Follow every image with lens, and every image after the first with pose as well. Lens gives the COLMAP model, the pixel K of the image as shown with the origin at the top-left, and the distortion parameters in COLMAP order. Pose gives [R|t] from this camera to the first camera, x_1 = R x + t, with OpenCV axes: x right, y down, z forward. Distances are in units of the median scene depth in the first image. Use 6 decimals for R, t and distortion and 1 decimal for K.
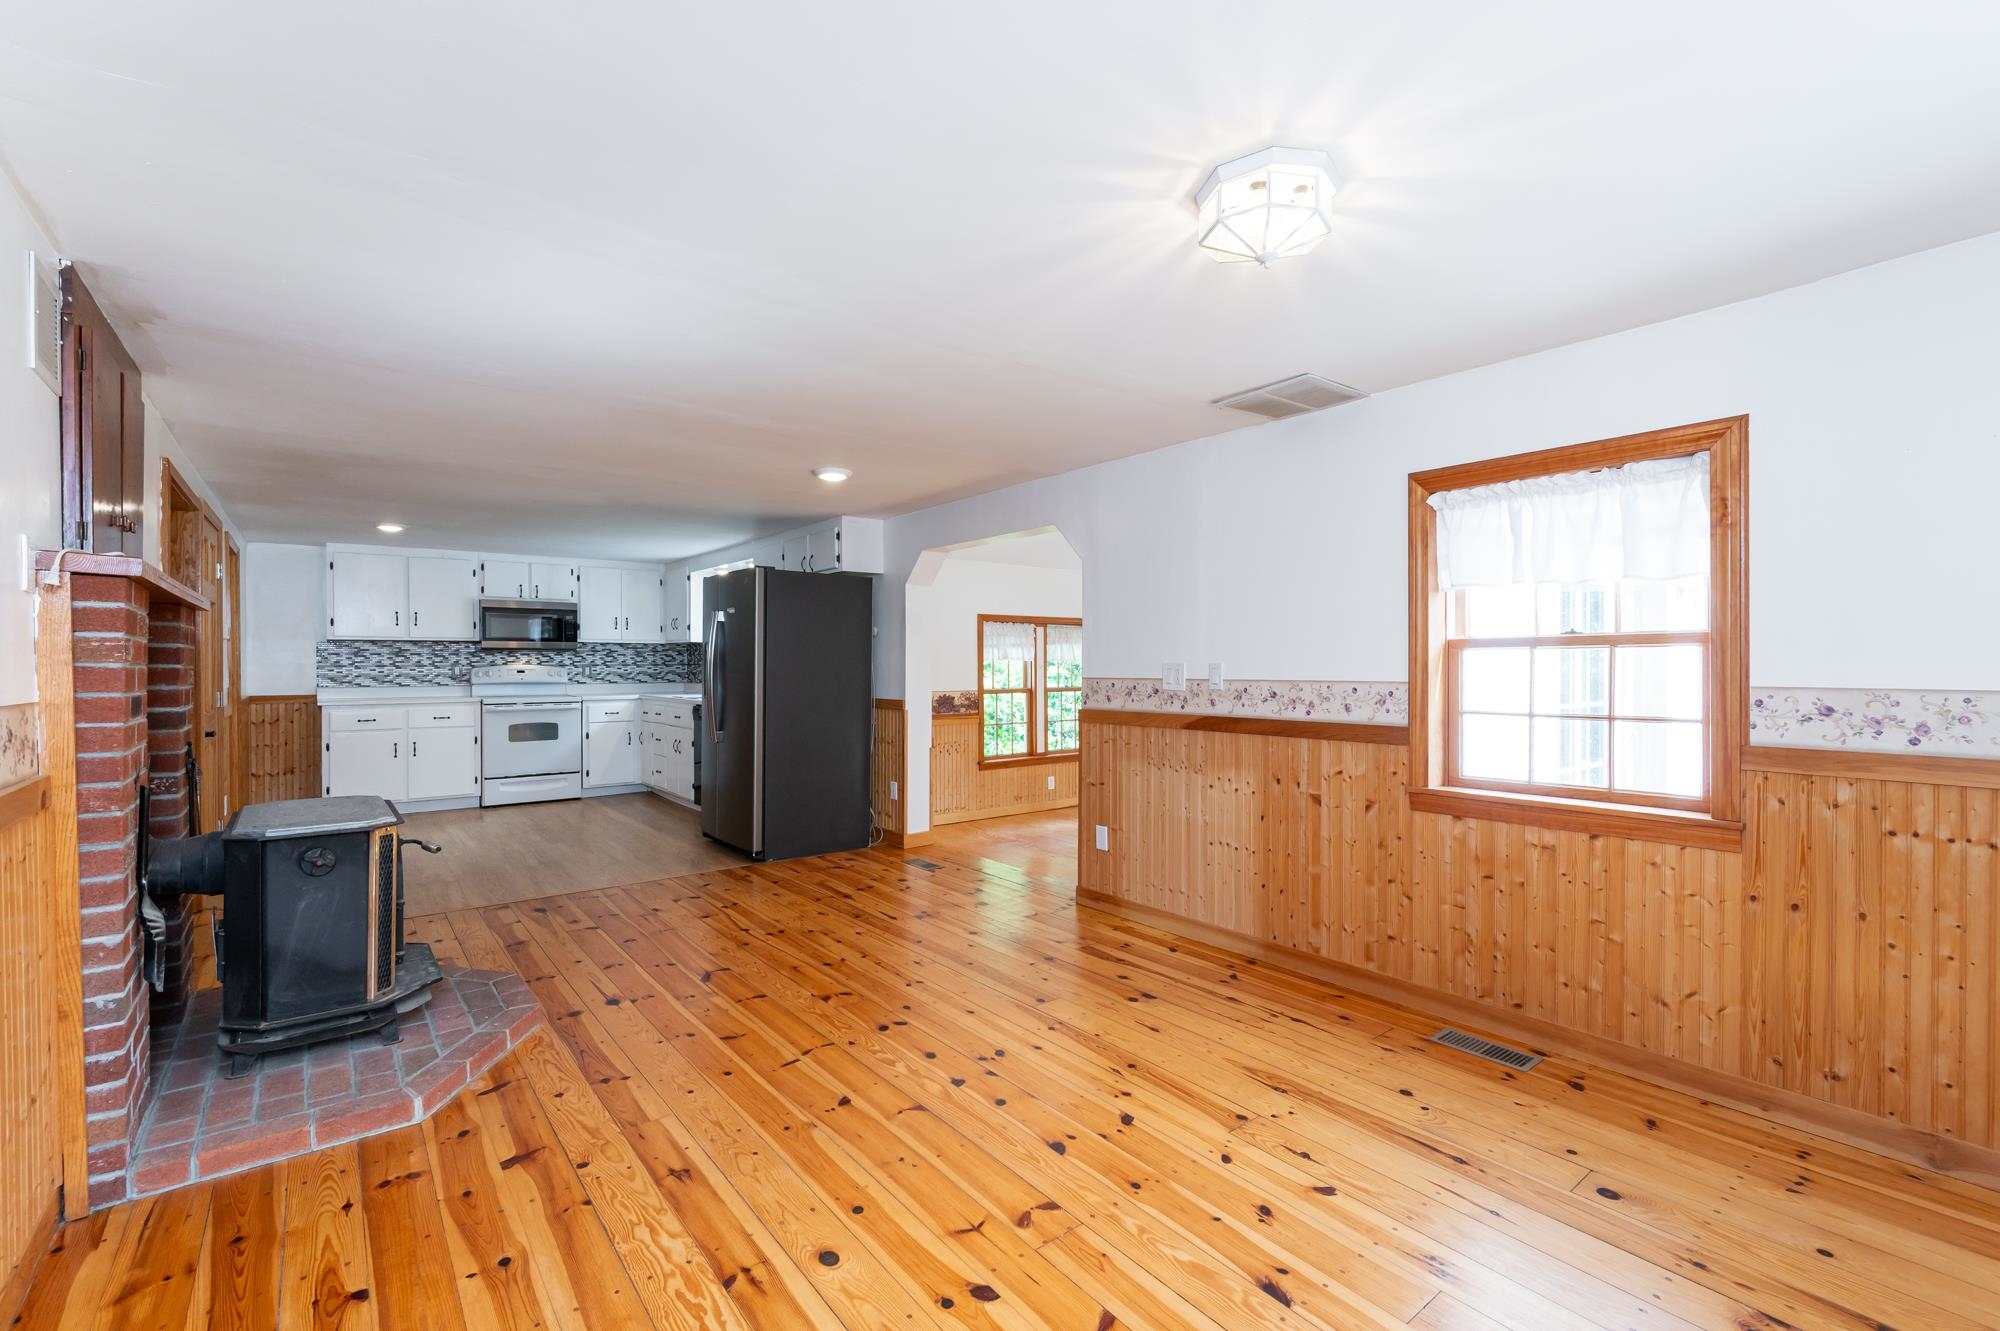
lens RADIAL K [[860.3, 0, 1014.9], [0, 860.3, 666.0], [0, 0, 1]] dist [-0.003754, -0.001953]
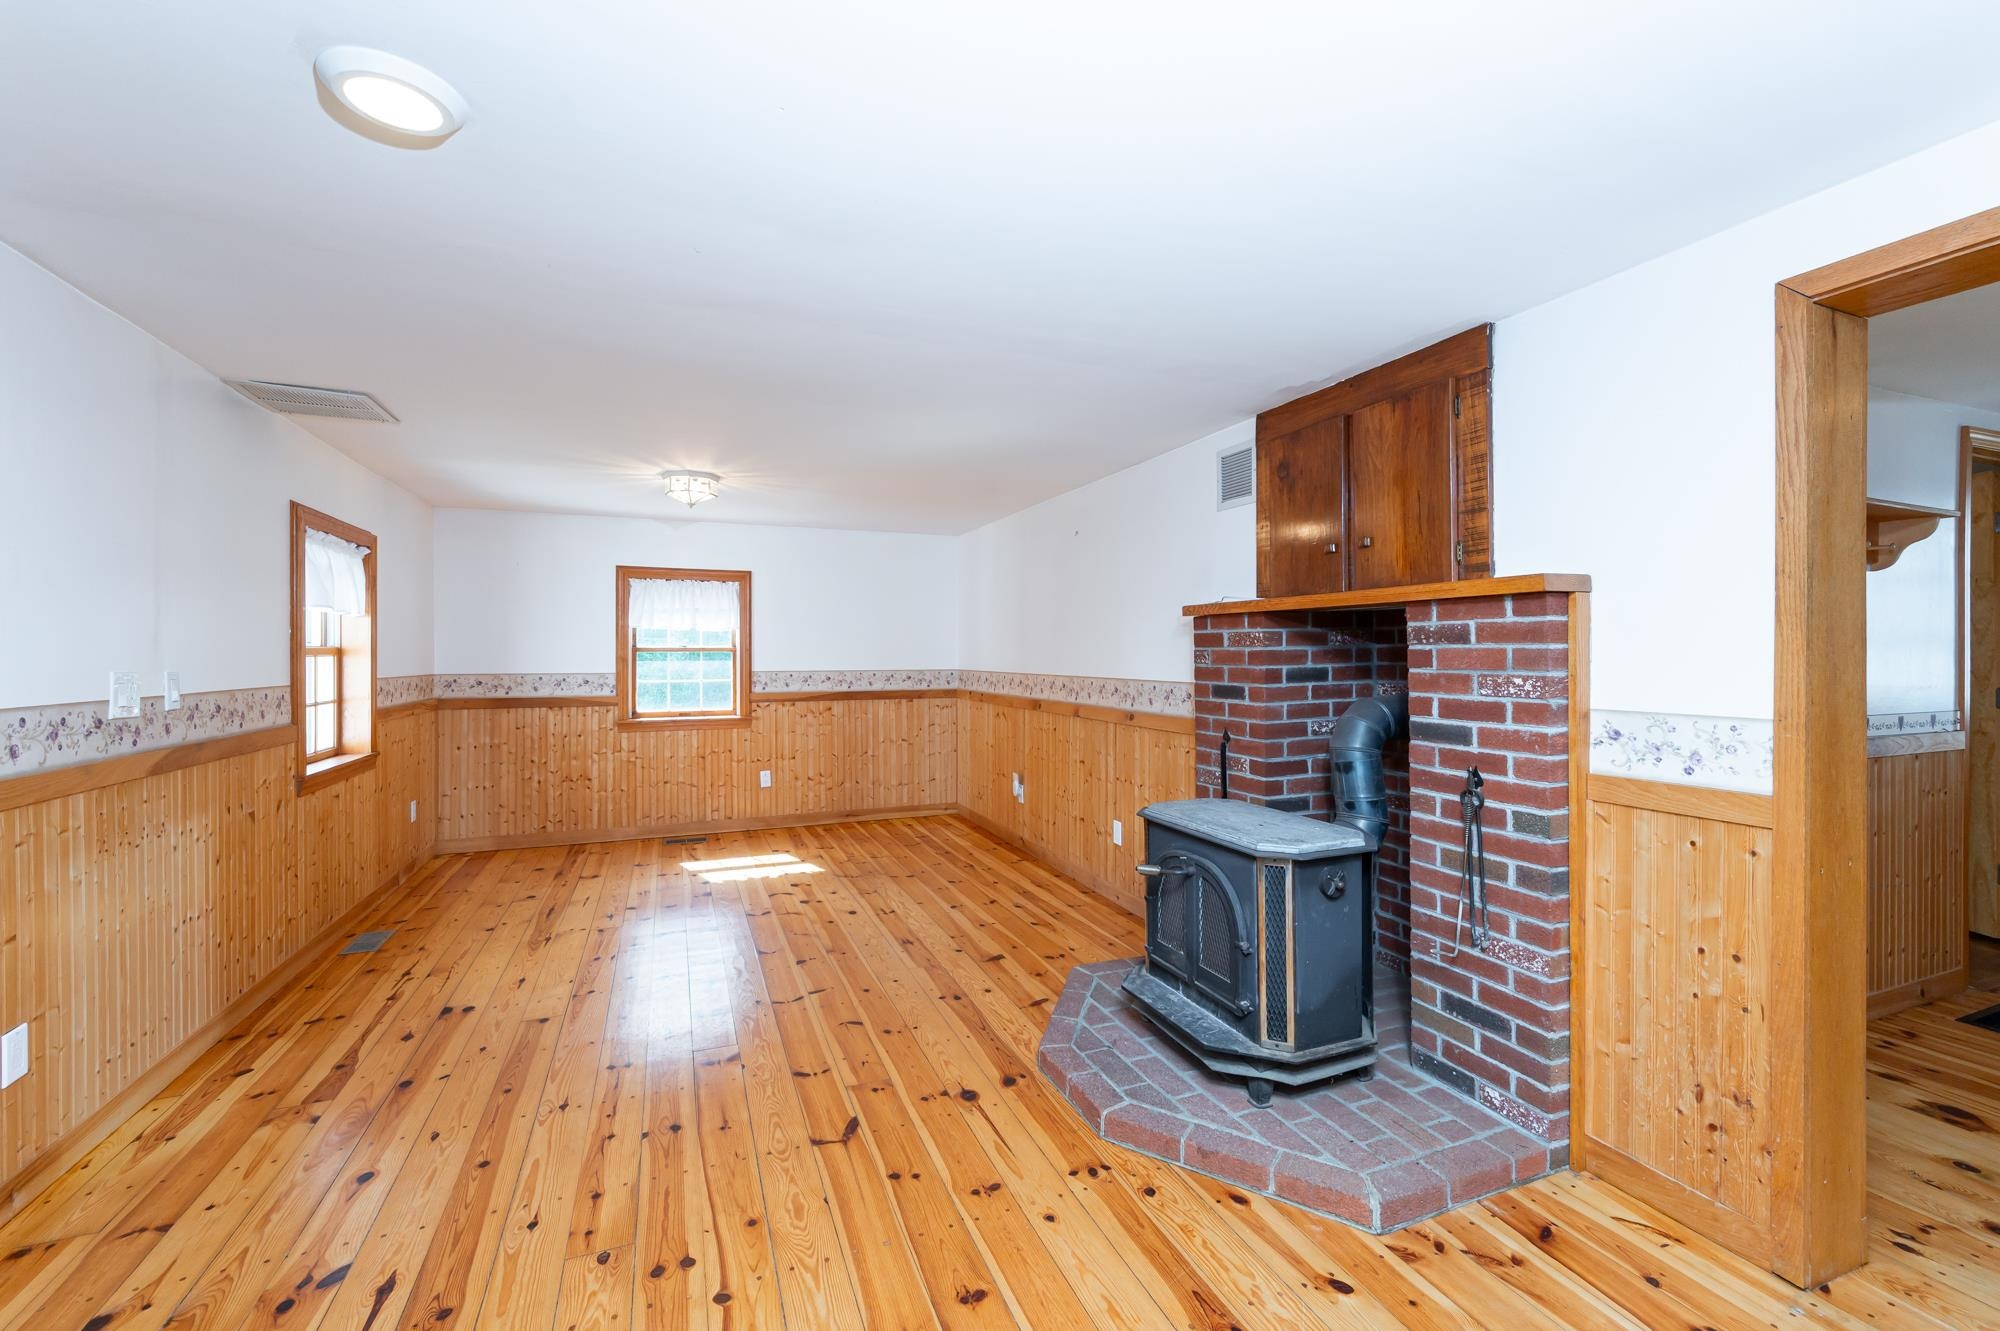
lens RADIAL K [[809.1, 0, 990.0], [0, 809.1, 657.1], [0, 0, 1]] dist [-0.009166, 0.000855]
pose [[-0.955879, 0.004258, 0.293731, -0.582191], [0.005695, 0.999976, 0.004038, -0.013201], [-0.293707, 0.005532, -0.955880, 1.403383]]
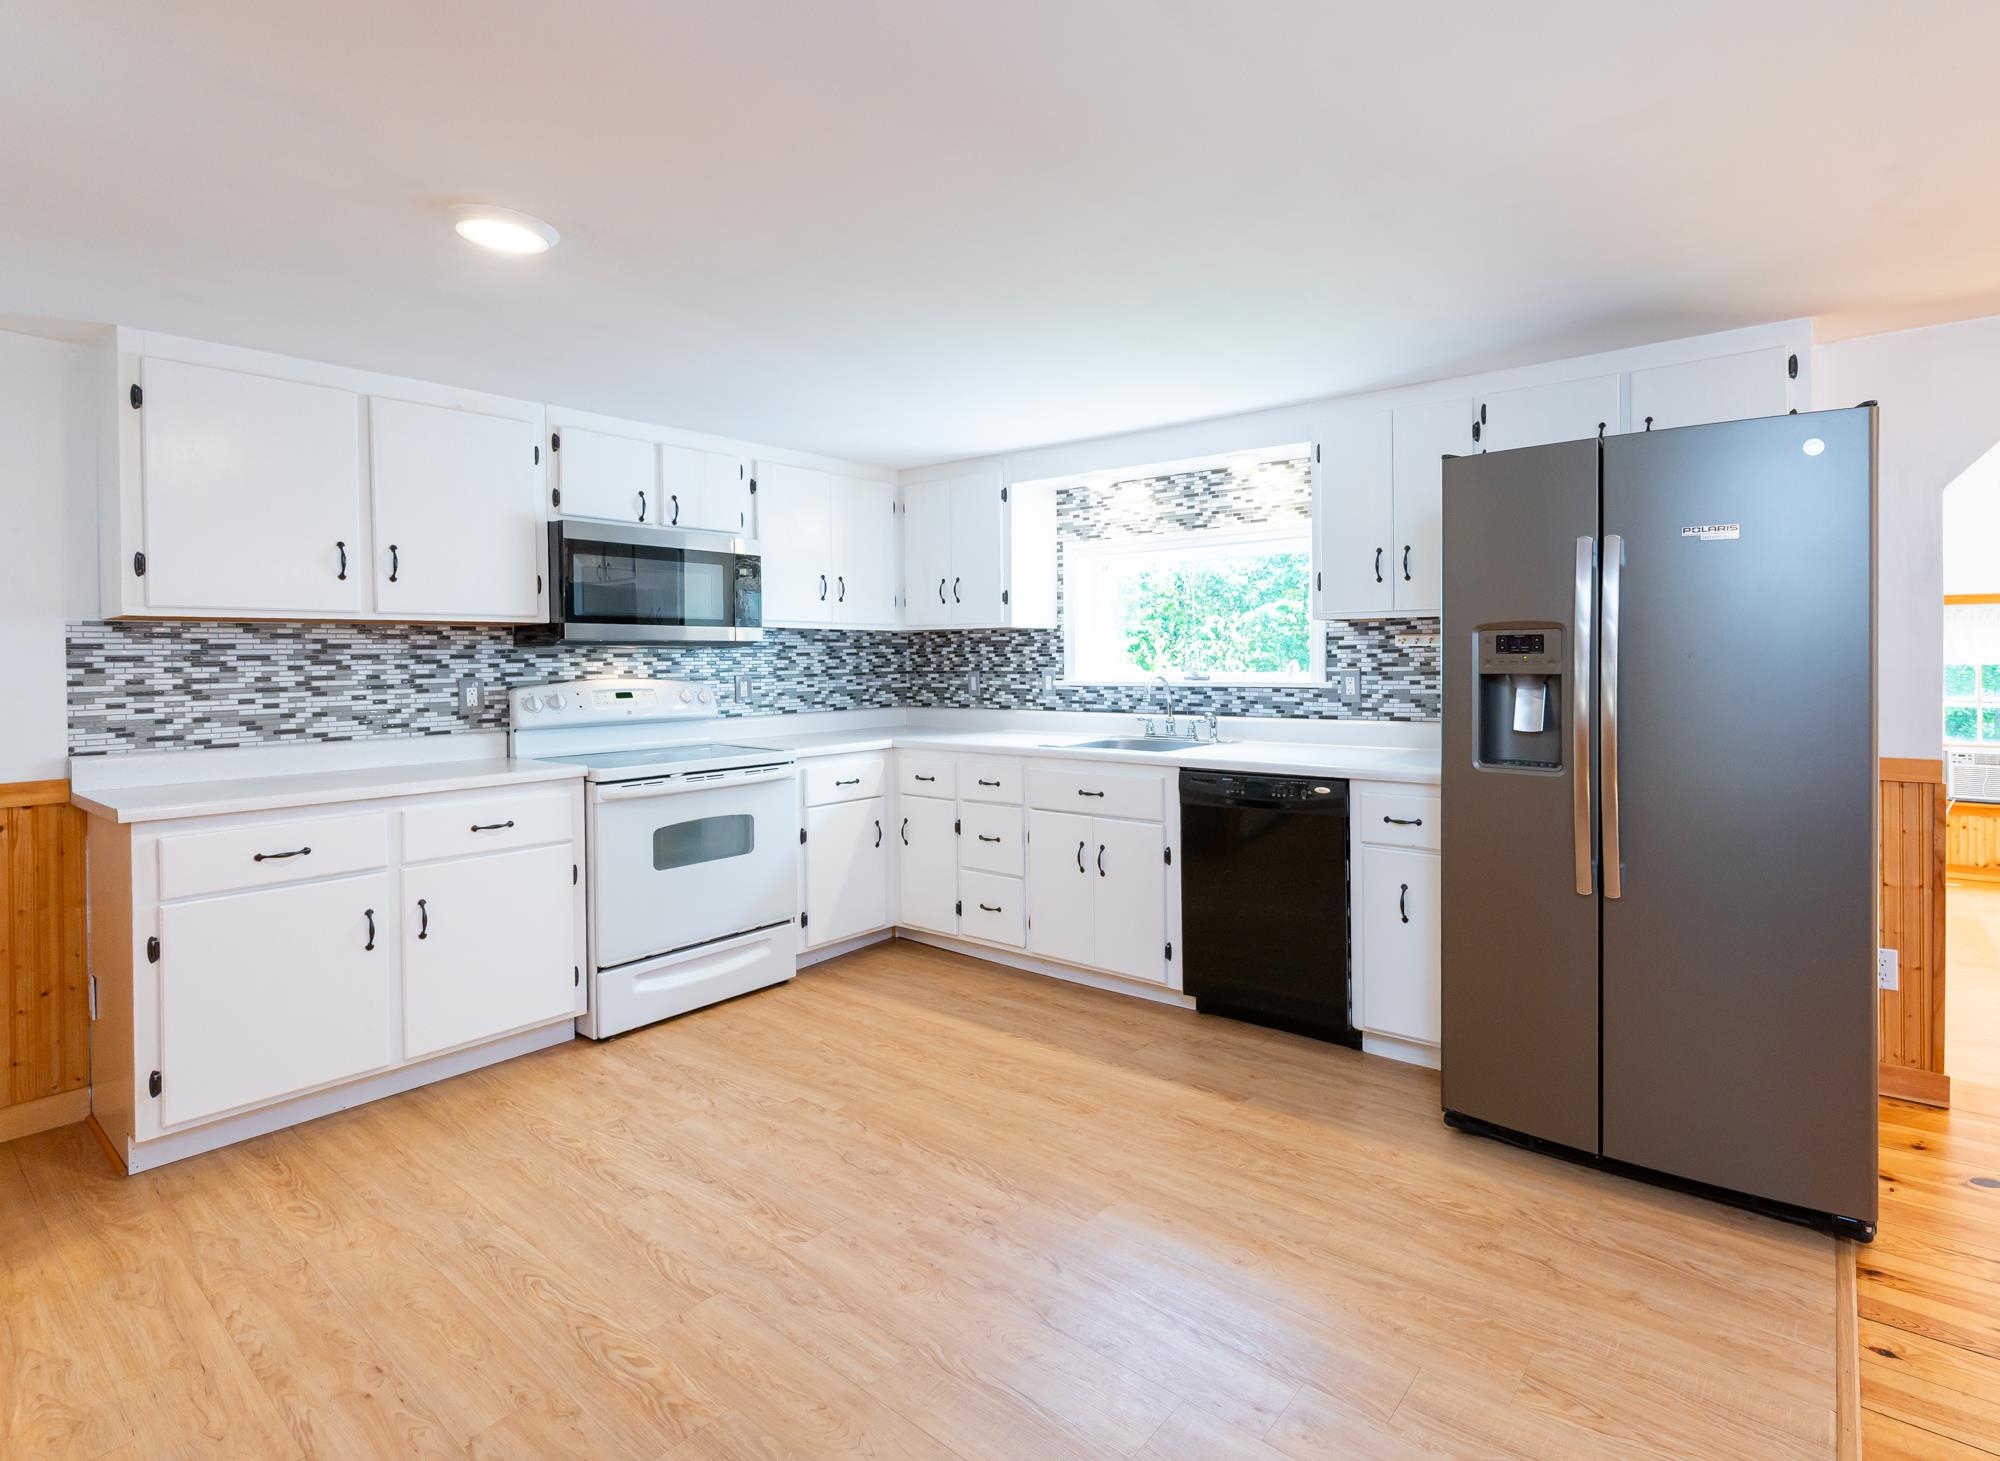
lens RADIAL K [[975.3, 0, 1140.8], [0, 975.3, 655.0], [0, 0, 1]] dist [-0.008980, -0.001495]
pose [[0.965380, -0.008443, 0.260712, -0.953726], [0.009741, 0.999946, -0.003685, -0.019682], [-0.260667, 0.006097, 0.965409, 0.972244]]
